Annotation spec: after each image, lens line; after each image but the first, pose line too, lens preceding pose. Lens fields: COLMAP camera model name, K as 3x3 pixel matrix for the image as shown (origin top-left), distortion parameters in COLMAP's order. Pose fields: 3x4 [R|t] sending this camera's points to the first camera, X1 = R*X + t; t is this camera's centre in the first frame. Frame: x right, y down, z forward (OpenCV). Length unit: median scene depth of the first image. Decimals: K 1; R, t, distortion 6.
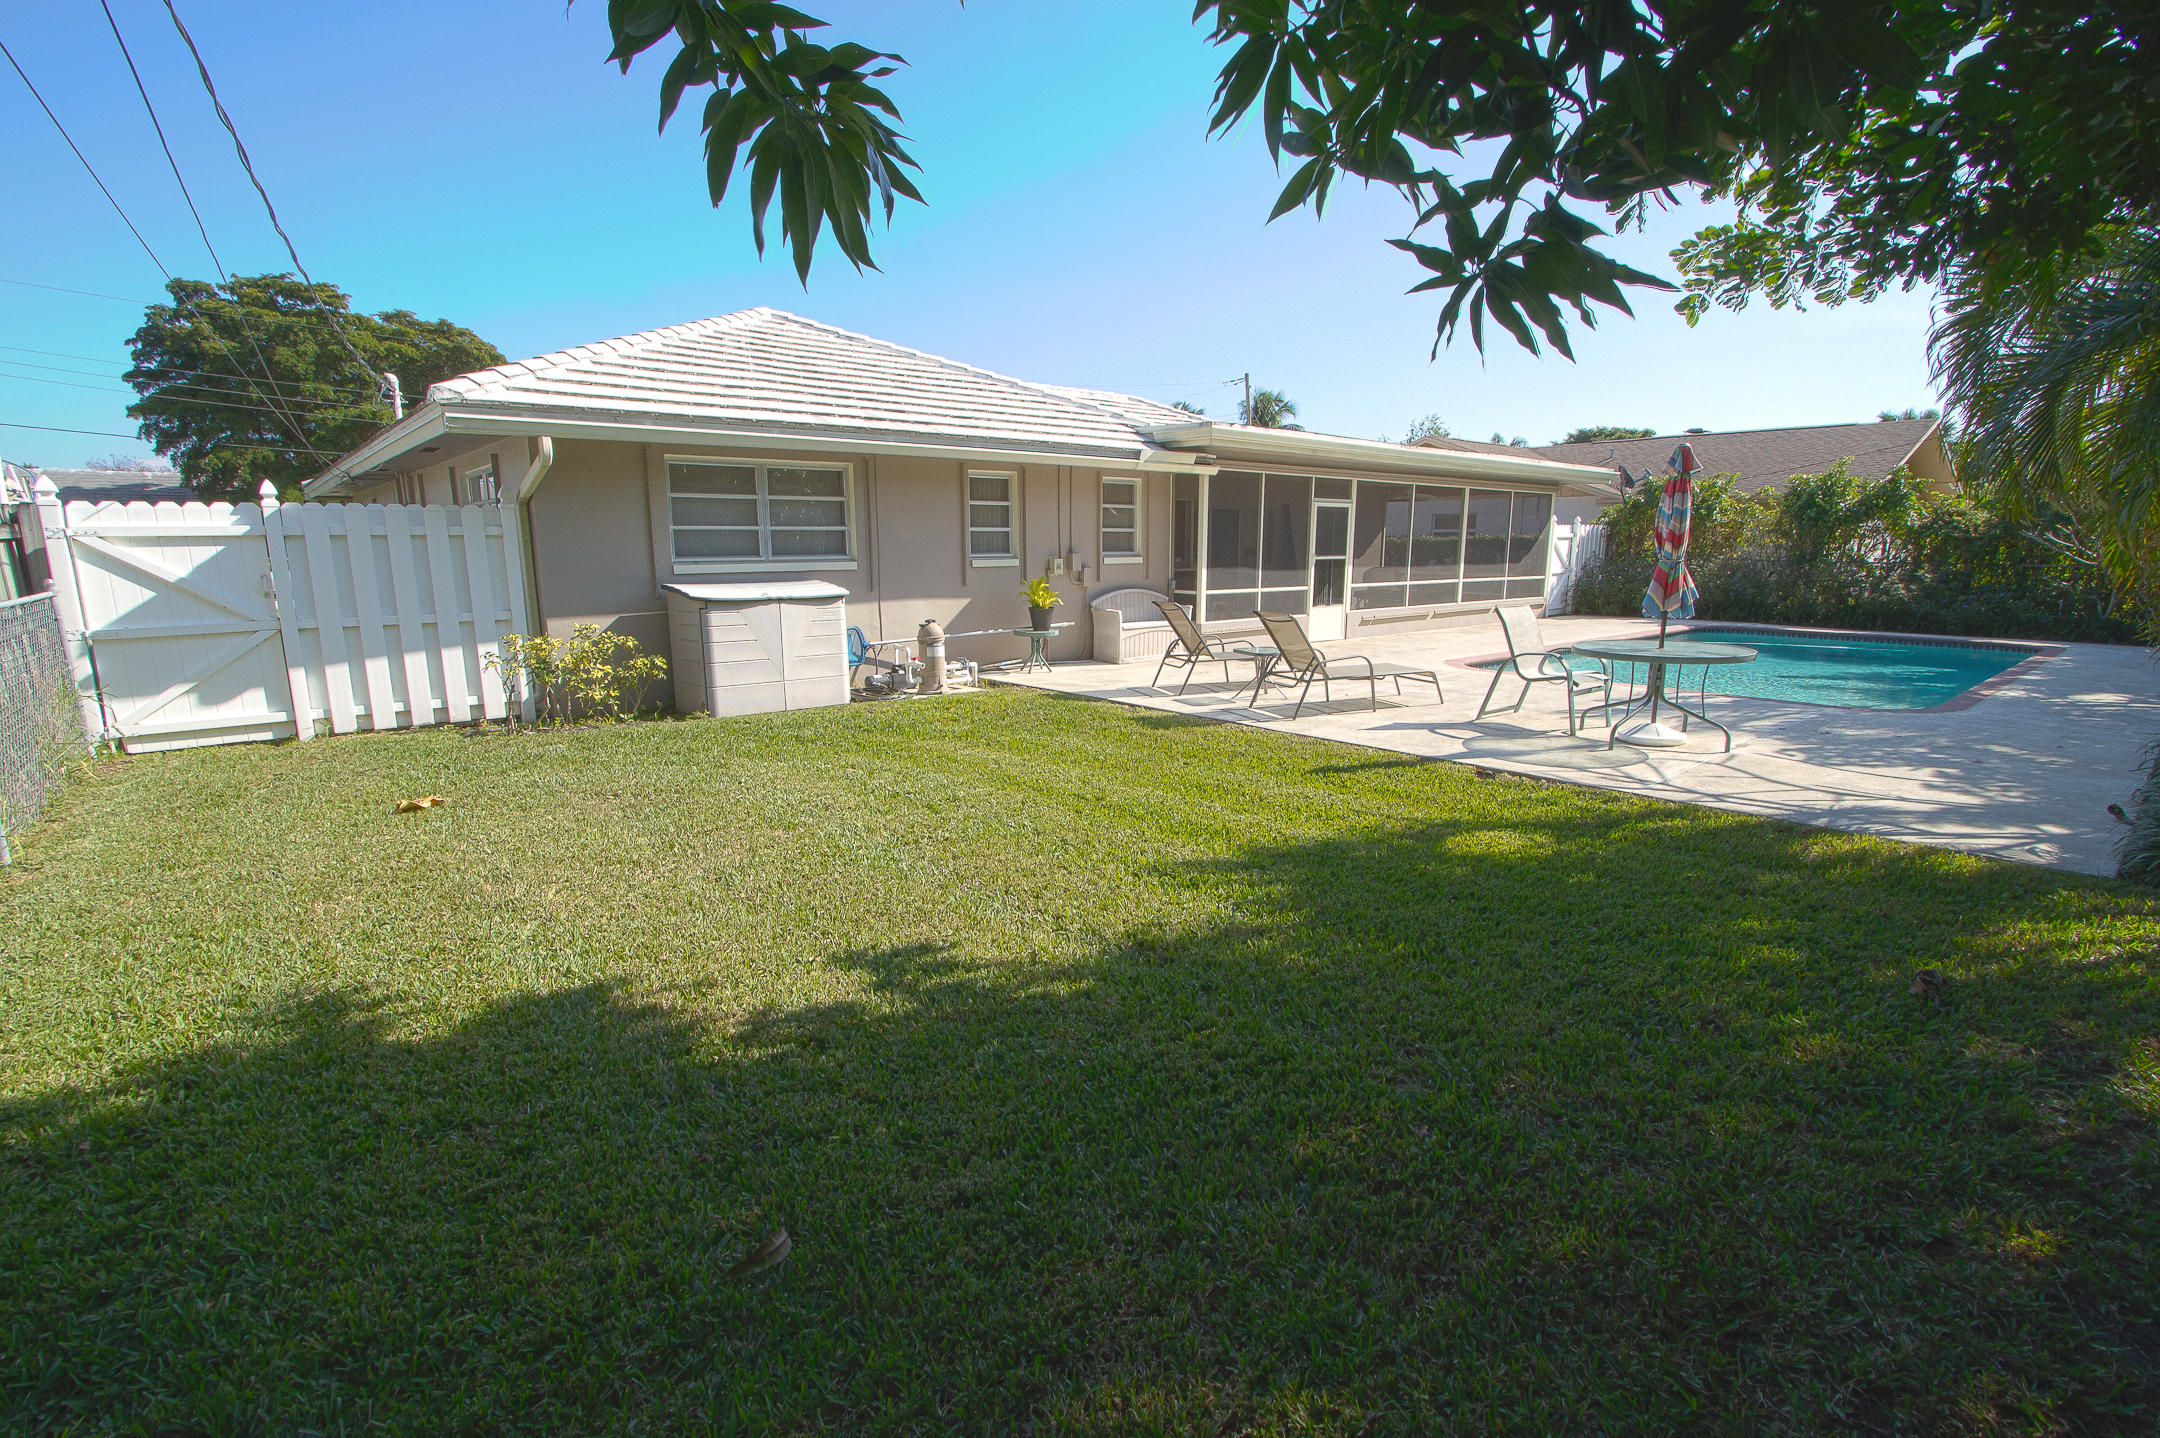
lens RADIAL K [[988.9, 0, 1068.5], [0, 988.9, 732.7], [0, 0, 1]] dist [-0.016499, -0.000109]
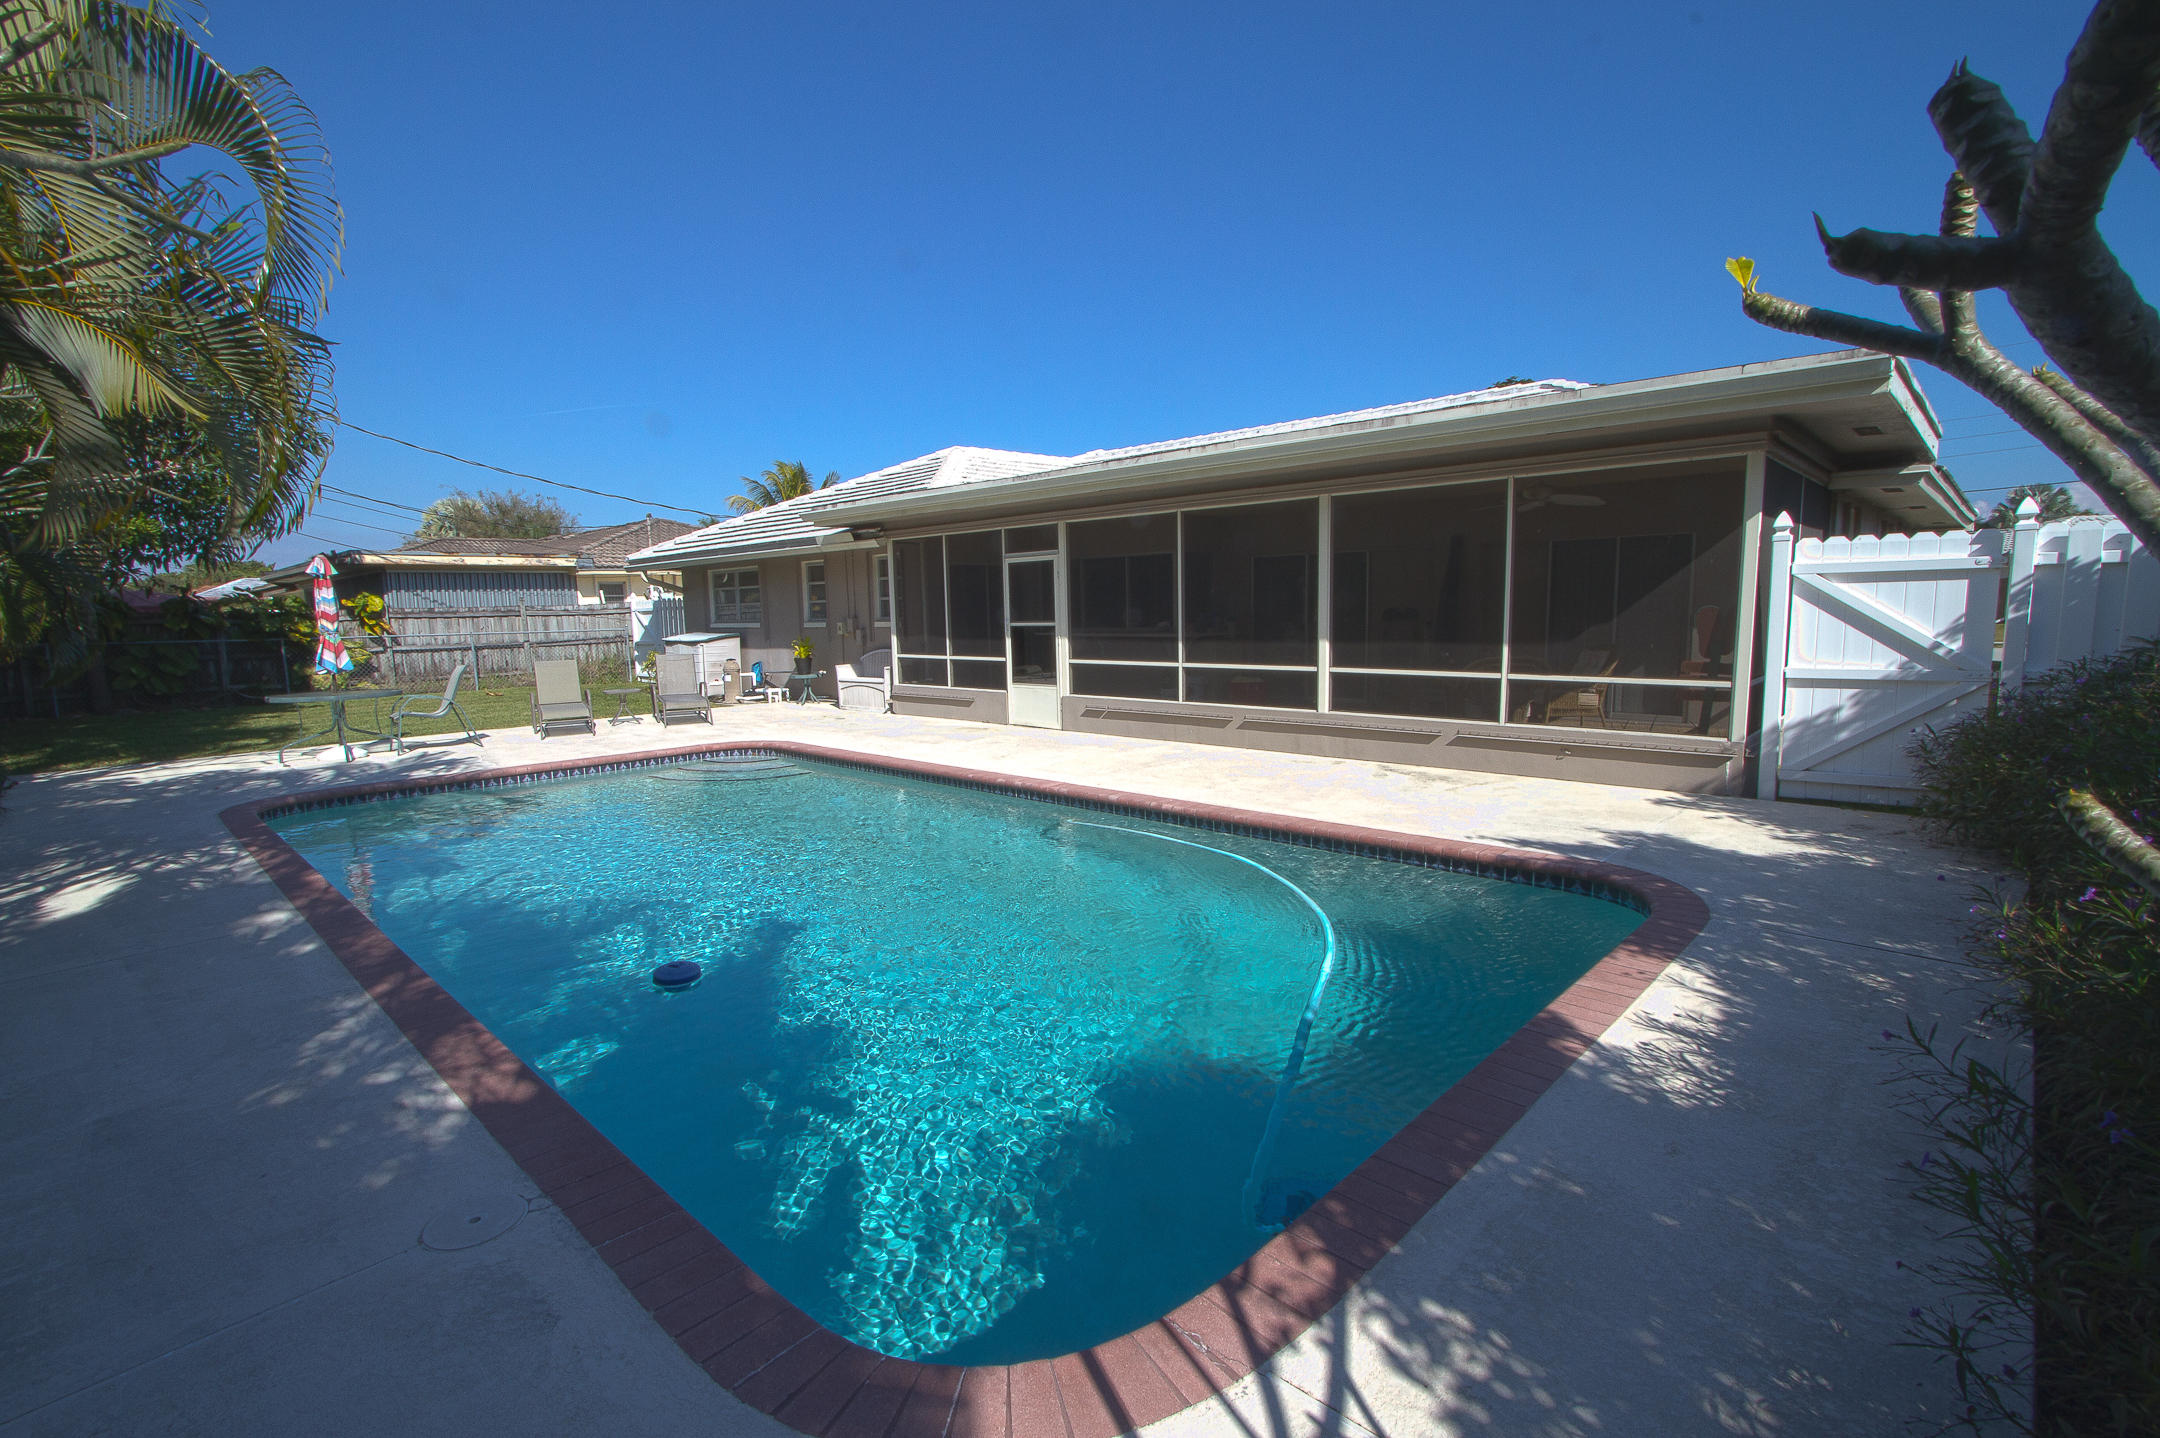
lens RADIAL K [[988.9, 0, 1068.5], [0, 988.9, 732.7], [0, 0, 1]] dist [-0.016499, -0.000109]
pose [[0.100682, 0.127670, -0.986693, 1.040092], [-0.163723, 0.980339, 0.110141, -0.178836], [0.981355, 0.150455, 0.119605, 0.917781]]
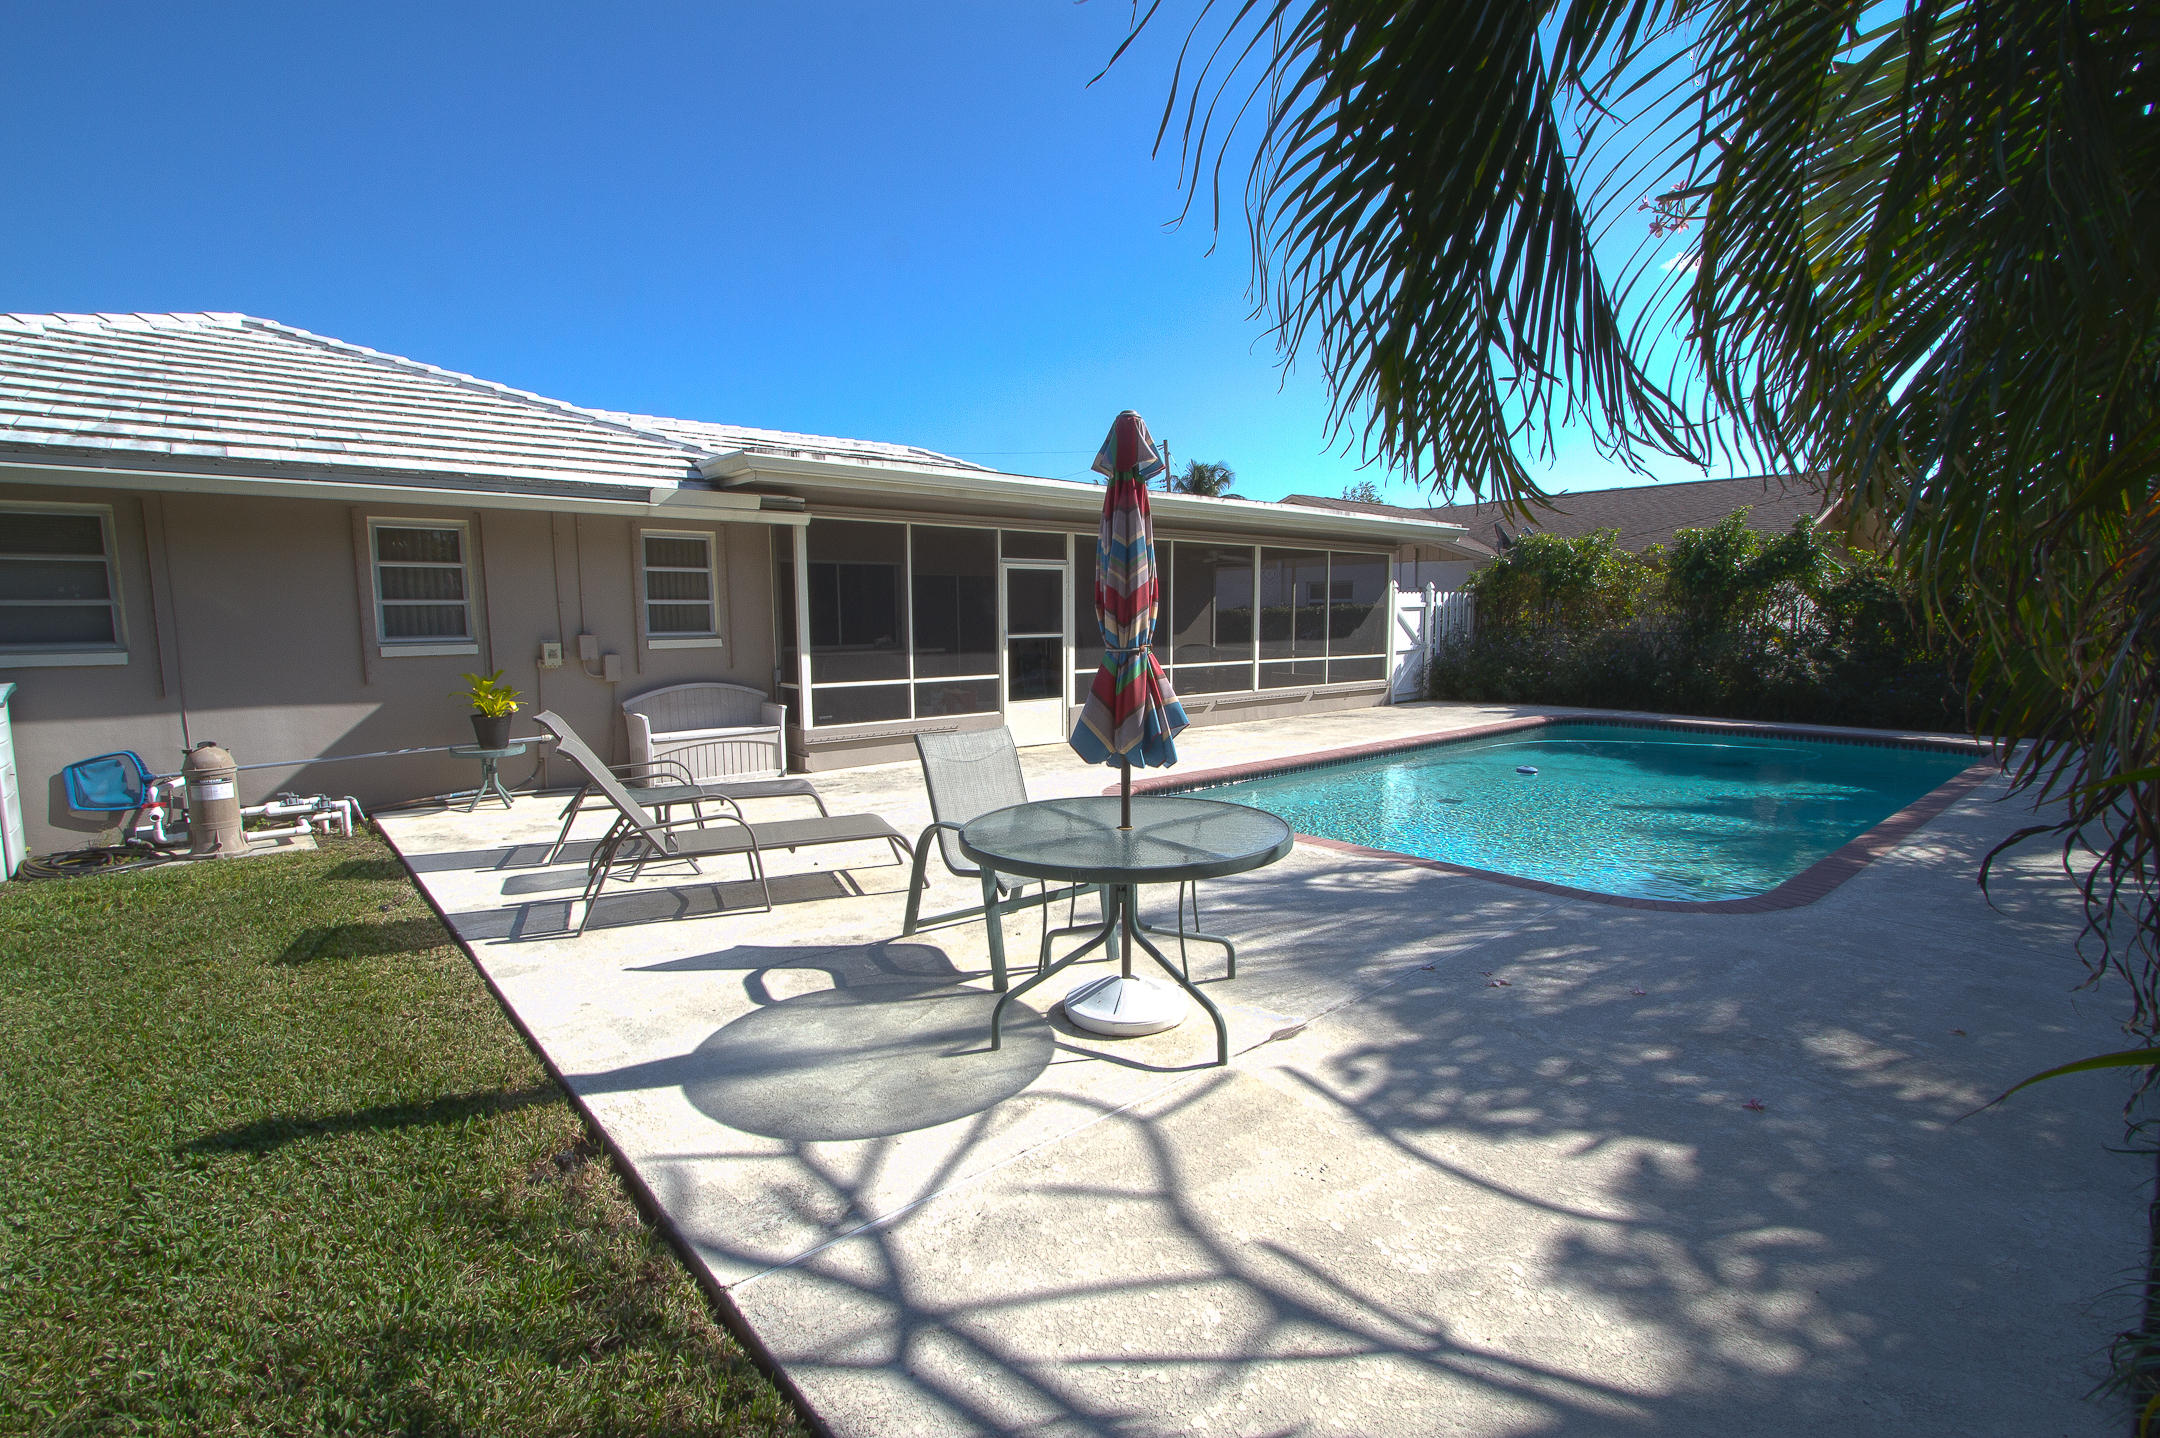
lens RADIAL K [[988.9, 0, 1068.5], [0, 988.9, 732.7], [0, 0, 1]] dist [-0.016499, -0.000109]
pose [[0.999980, -0.006118, 0.001602, 0.280201], [0.006218, 0.997365, -0.072282, -0.047199], [-0.001156, 0.072291, 0.997383, 0.242869]]
